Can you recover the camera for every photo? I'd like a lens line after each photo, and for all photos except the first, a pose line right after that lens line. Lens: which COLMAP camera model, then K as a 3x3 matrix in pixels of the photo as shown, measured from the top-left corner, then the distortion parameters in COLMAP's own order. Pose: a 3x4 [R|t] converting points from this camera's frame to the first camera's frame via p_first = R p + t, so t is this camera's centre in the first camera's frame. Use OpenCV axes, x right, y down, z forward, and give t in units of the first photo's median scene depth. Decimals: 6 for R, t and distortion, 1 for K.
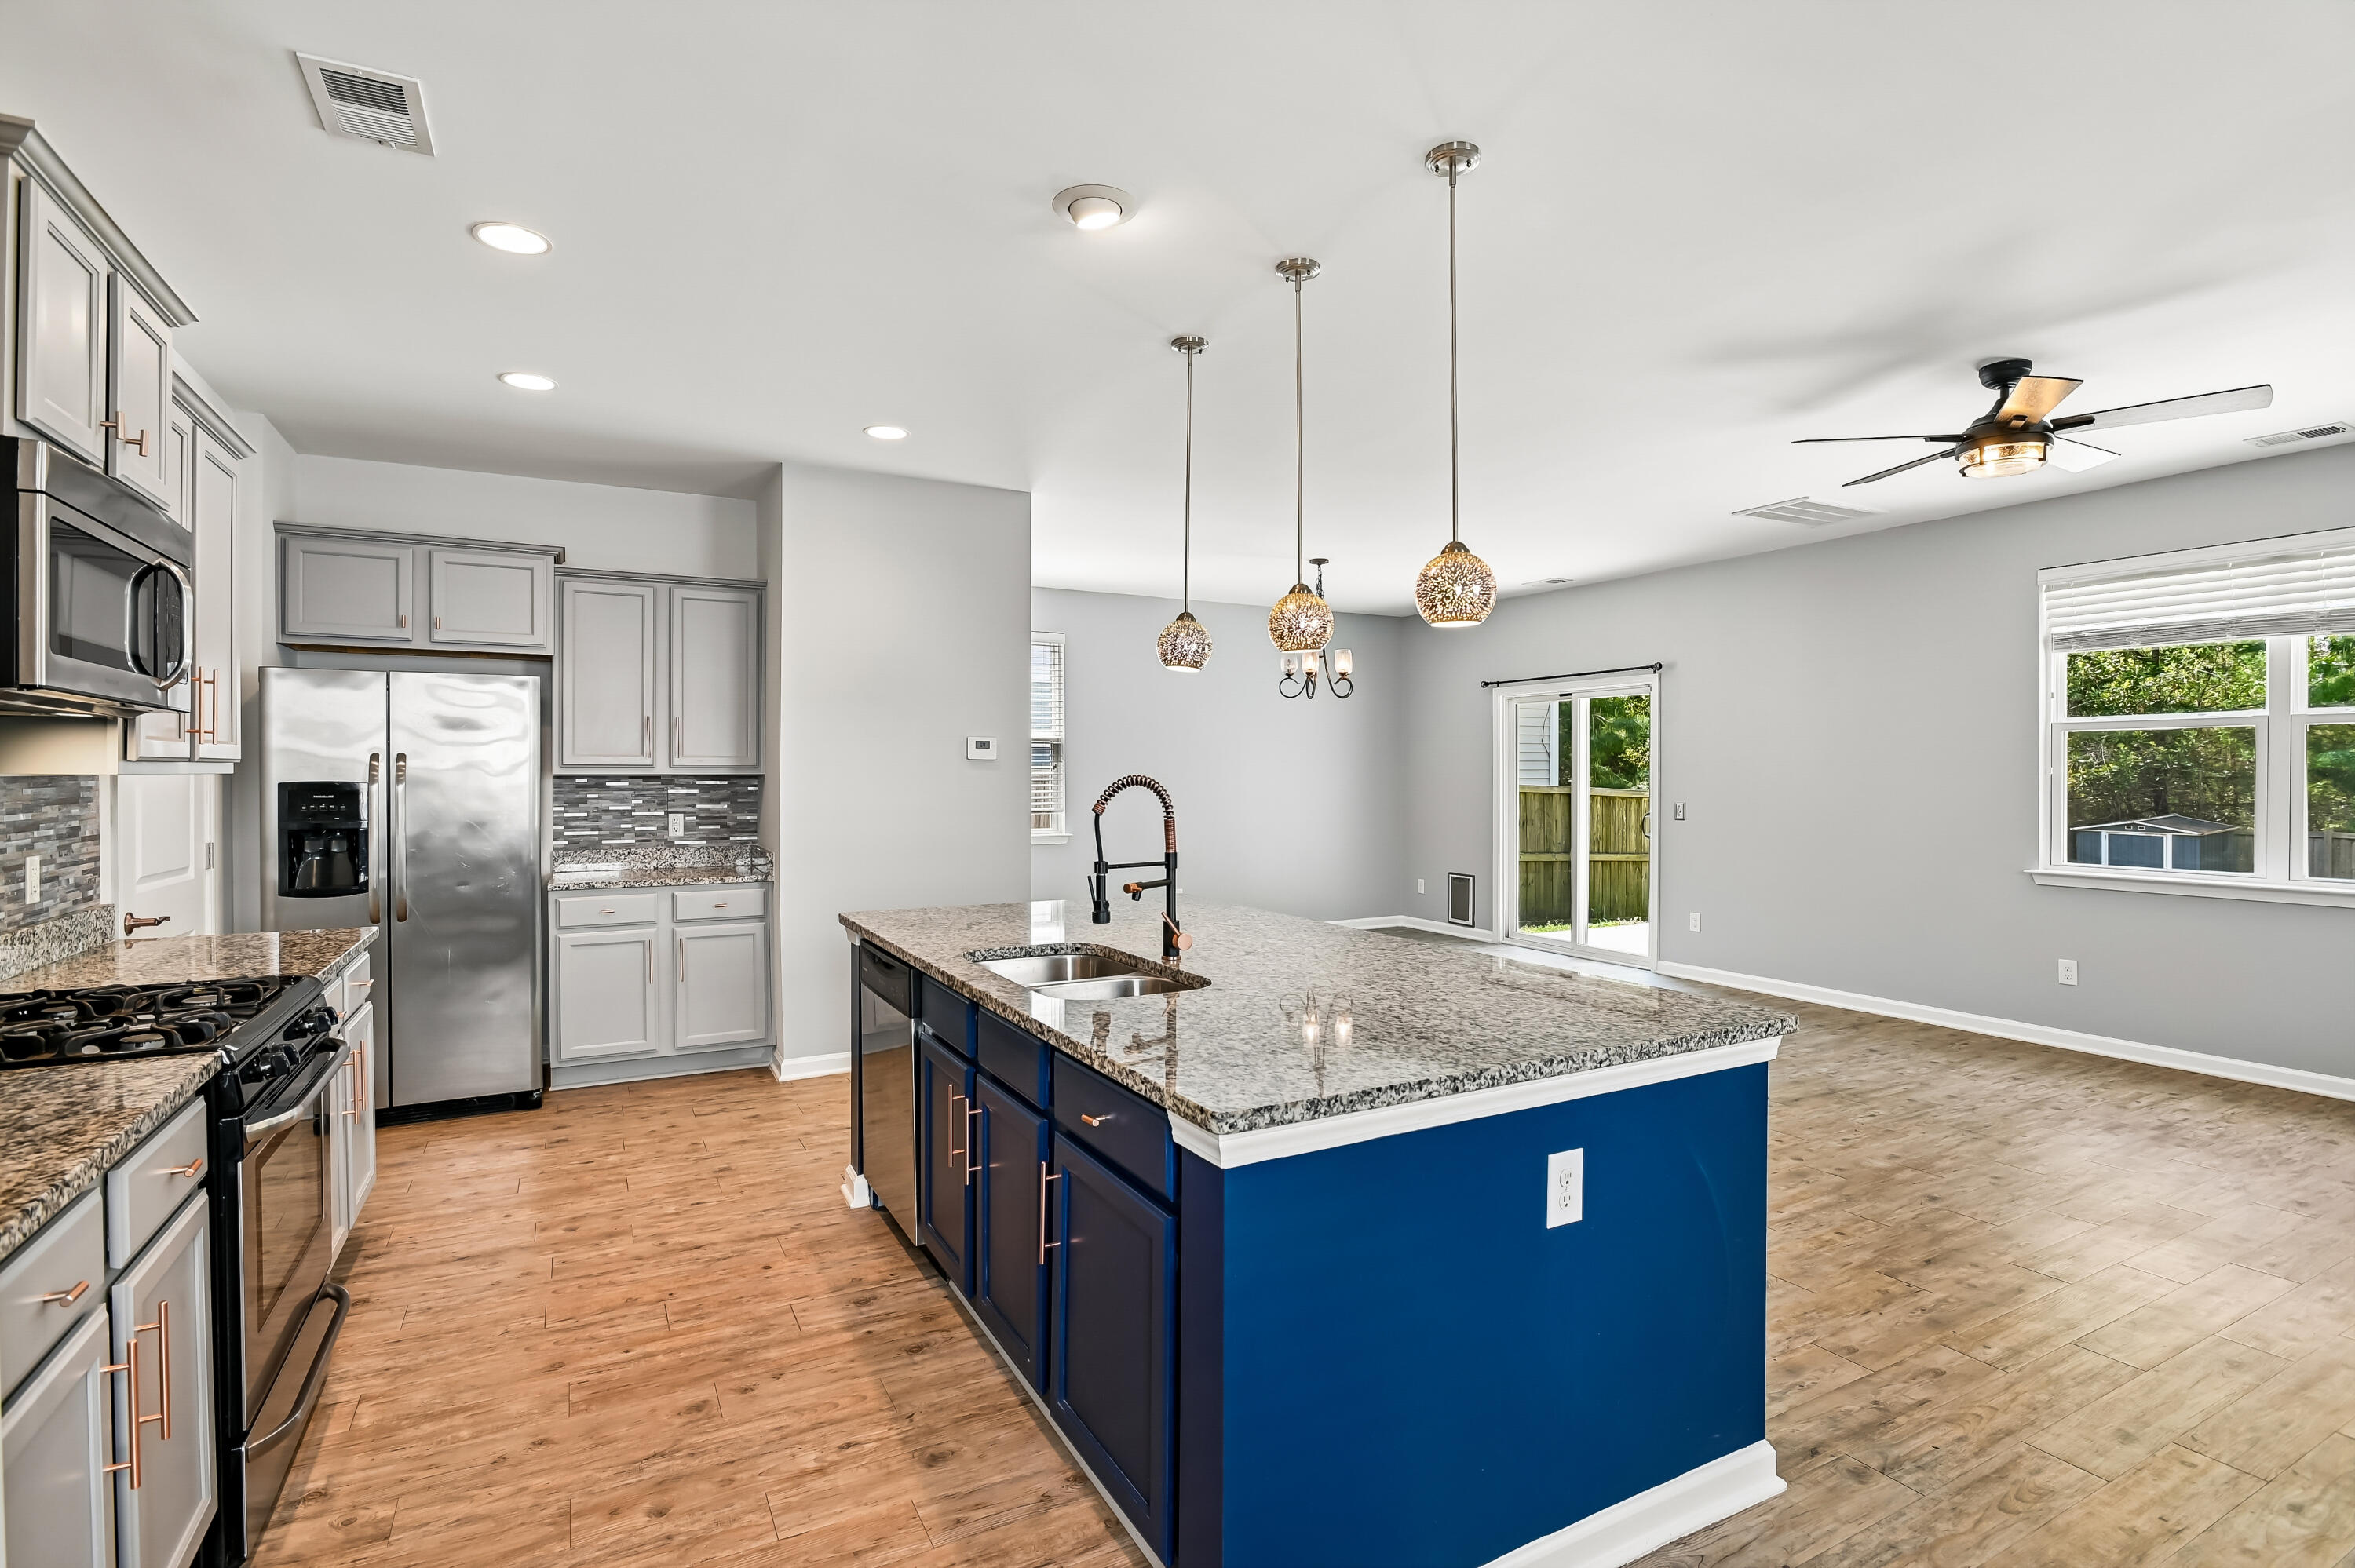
lens RADIAL K [[1120.2, 0, 1174.1], [0, 1120.2, 784.2], [0, 0, 1]] dist [-0.012183, 0.000285]
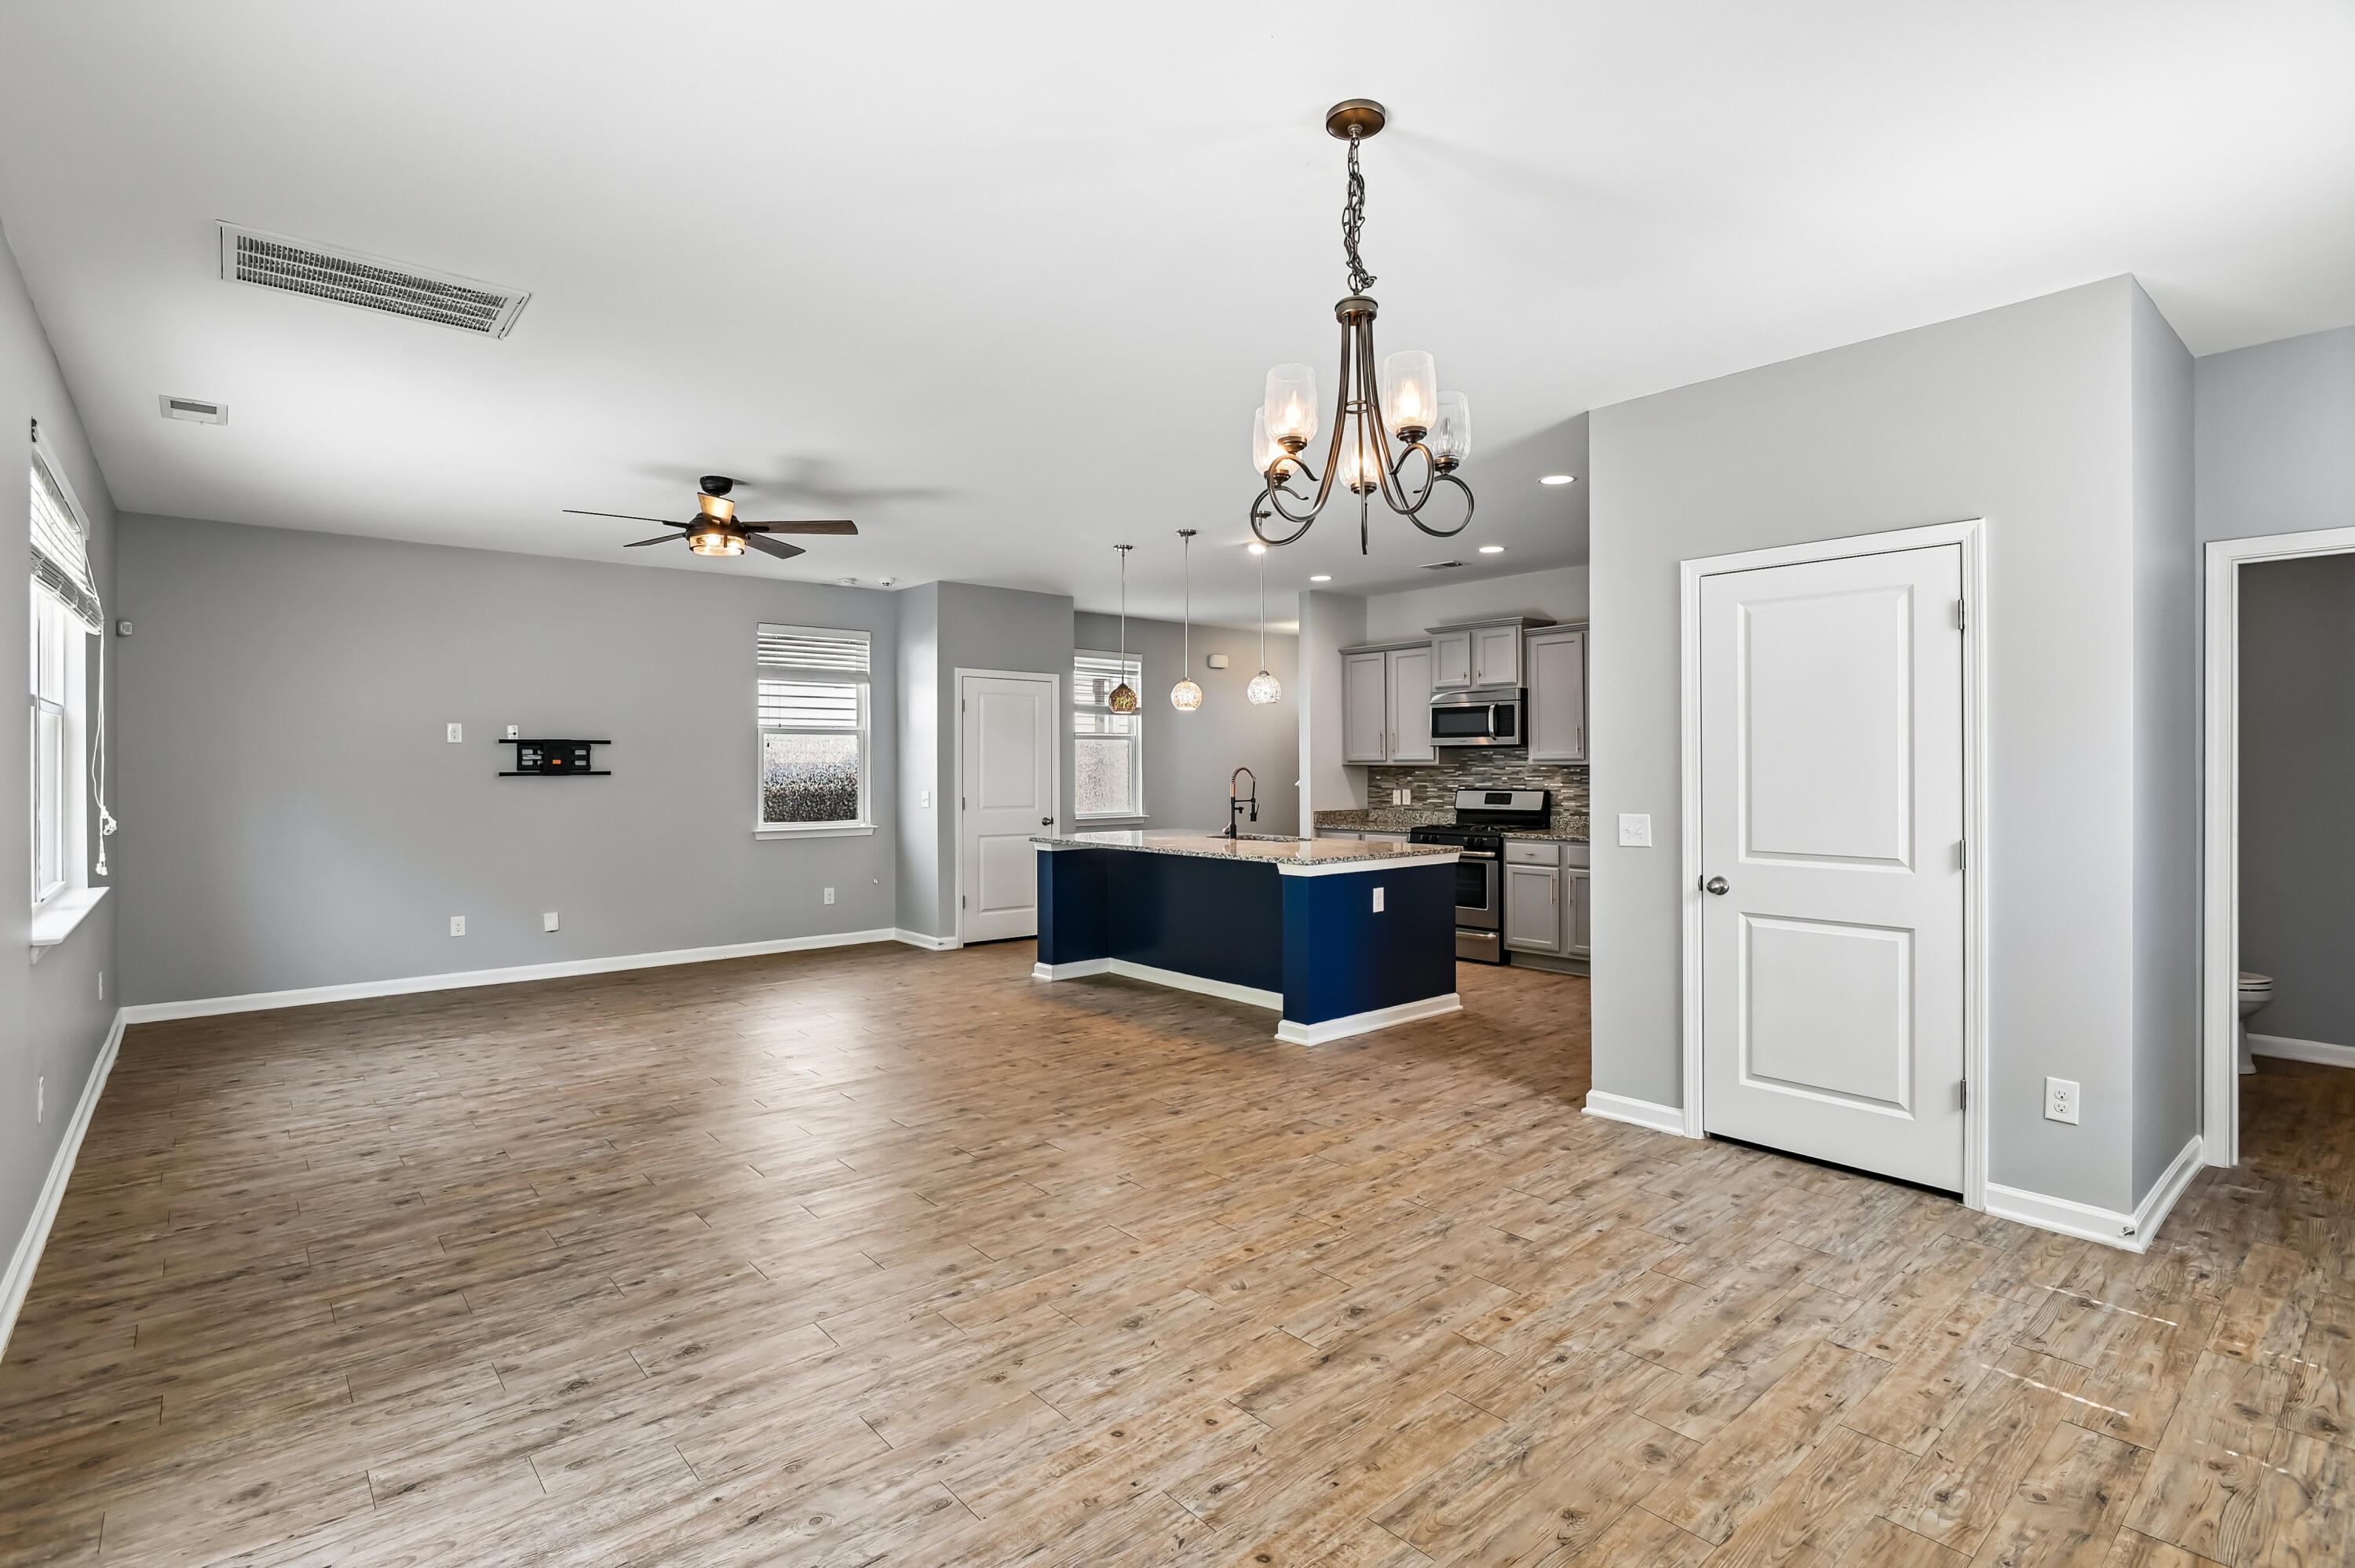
lens RADIAL K [[1127.3, 0, 1180.8], [0, 1127.3, 773.9], [0, 0, 1]] dist [-0.016500, 0.000503]
pose [[-0.975765, 0.005077, -0.218764, 0.369554], [0.001623, 0.999871, 0.015970, -0.018316], [0.218817, 0.015228, -0.975647, 1.924226]]
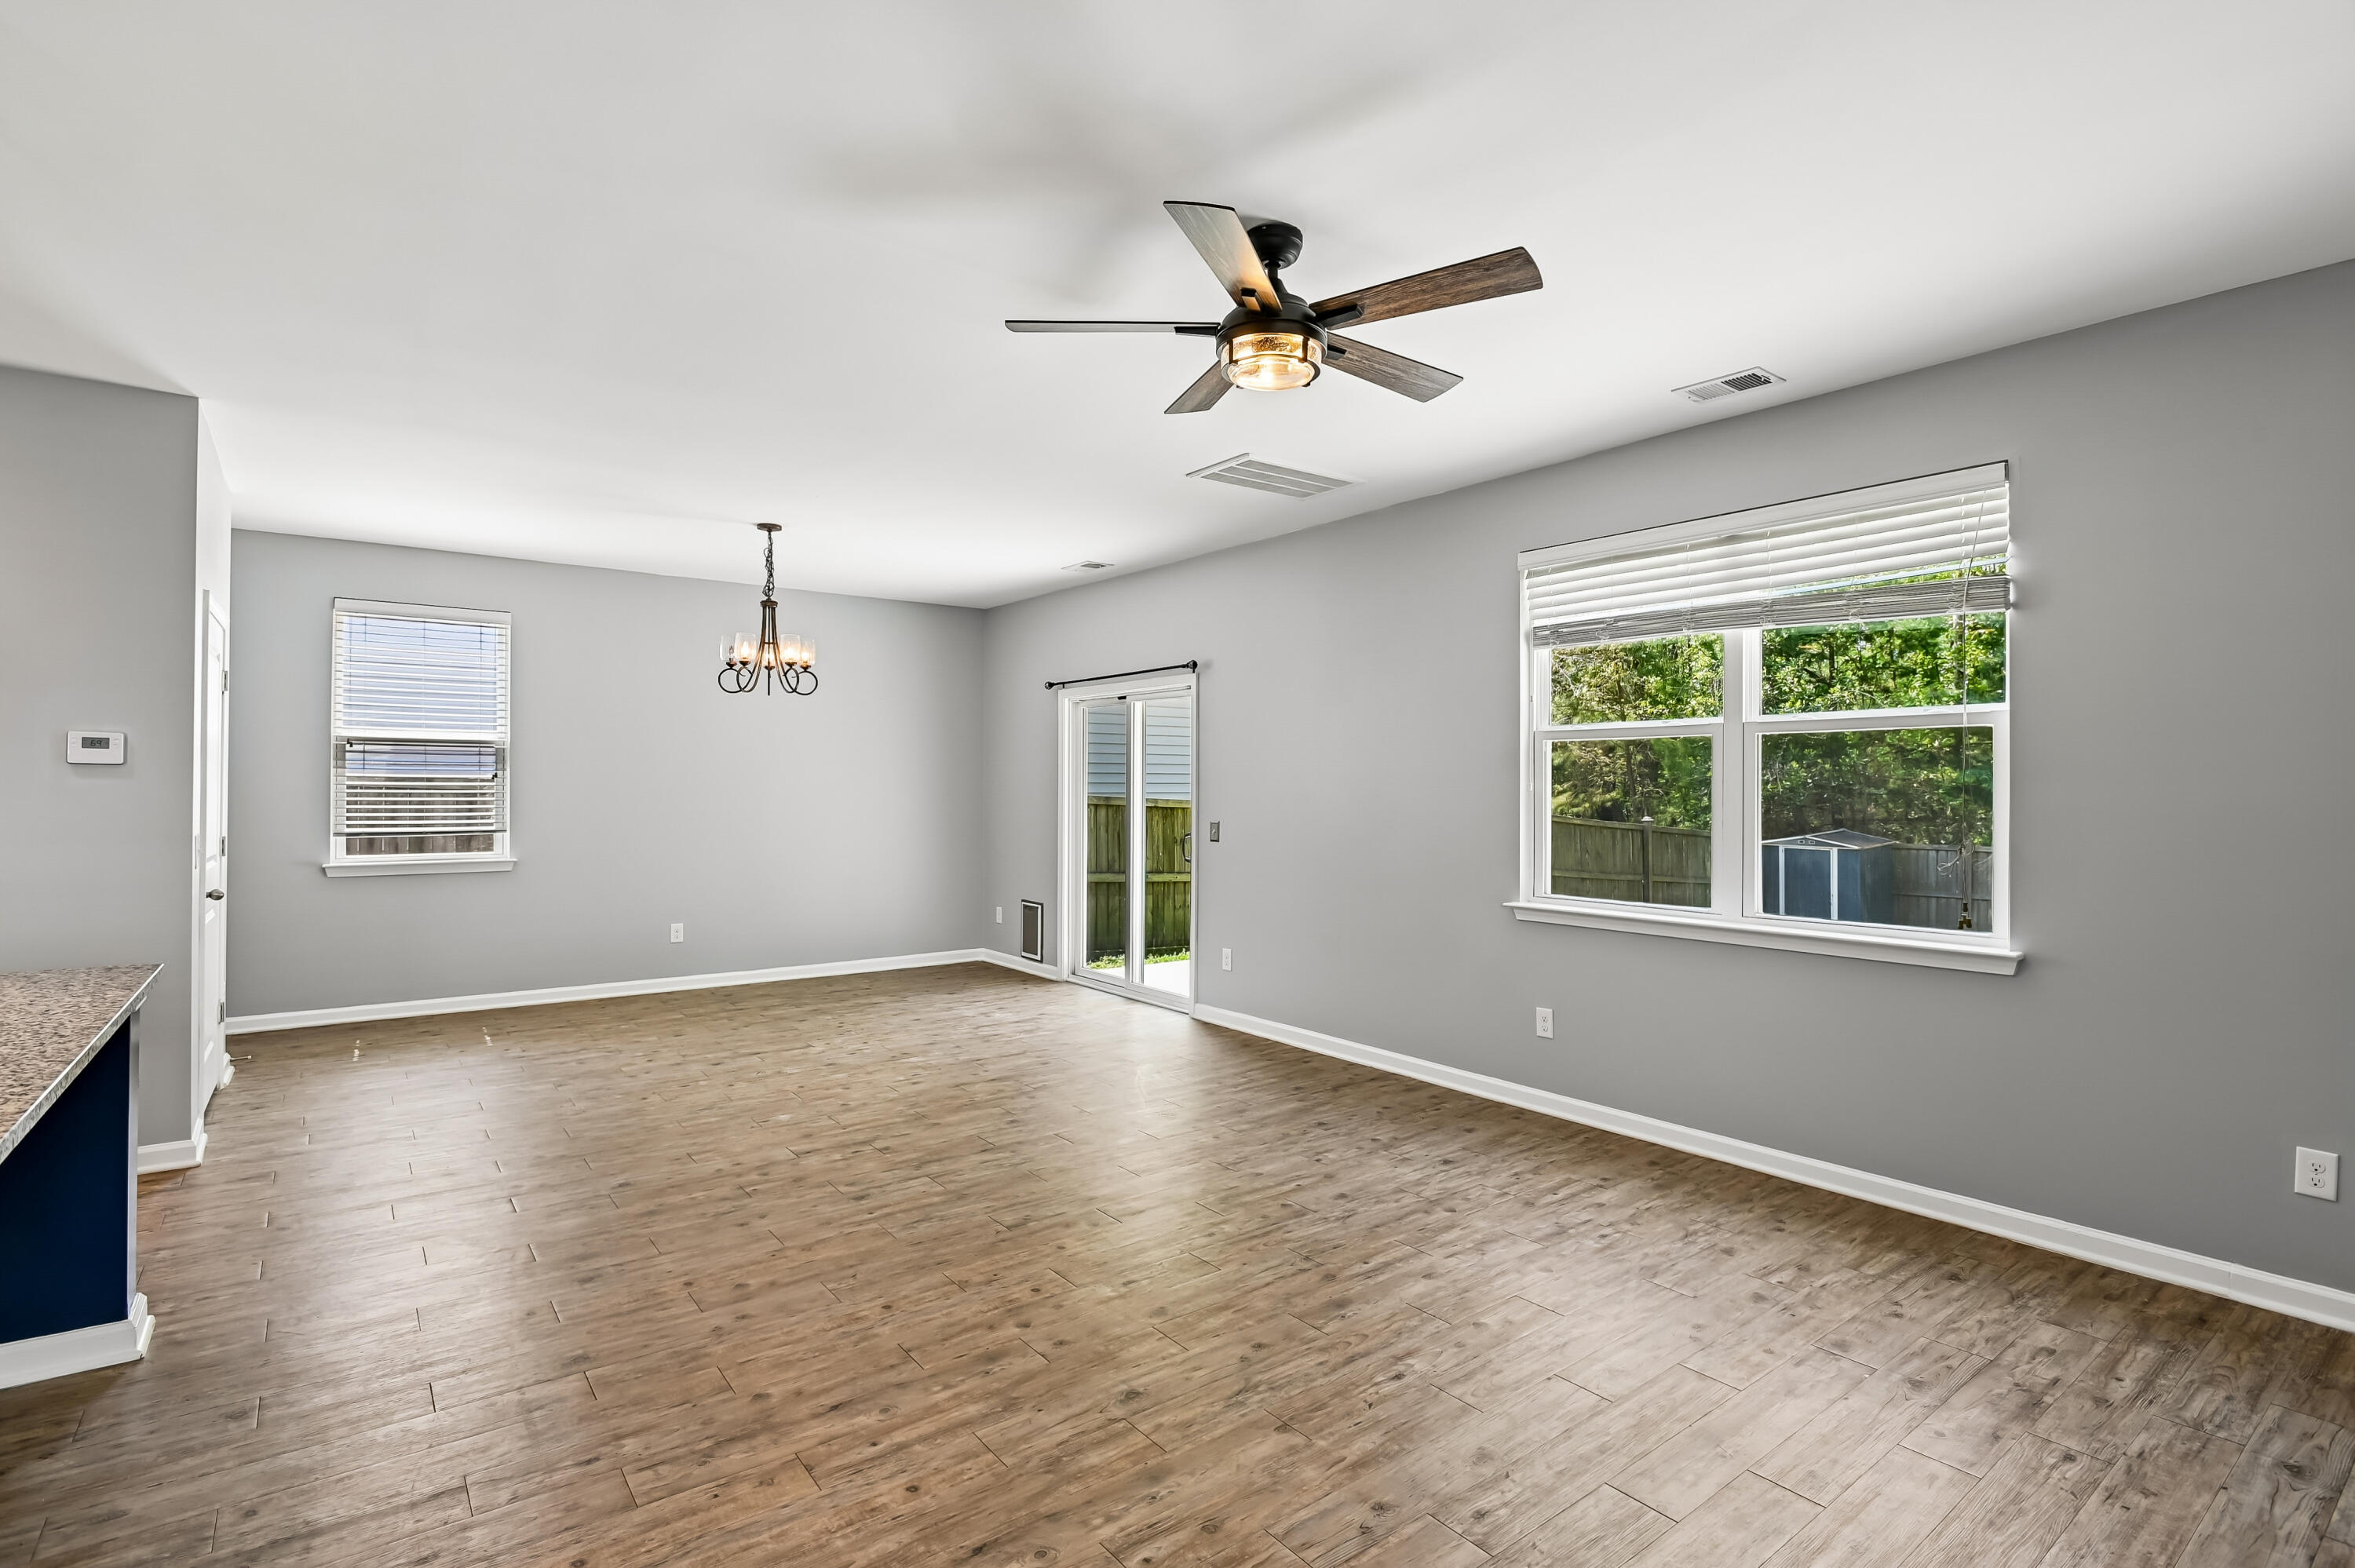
lens RADIAL K [[1123.0, 0, 1177.5], [0, 1123.0, 784.0], [0, 0, 1]] dist [-0.015921, 0.000346]
pose [[0.987385, 0.005469, 0.158242, 0.434551], [-0.003744, 0.999930, -0.011197, -0.004204], [-0.158292, 0.010463, 0.987337, 0.215150]]
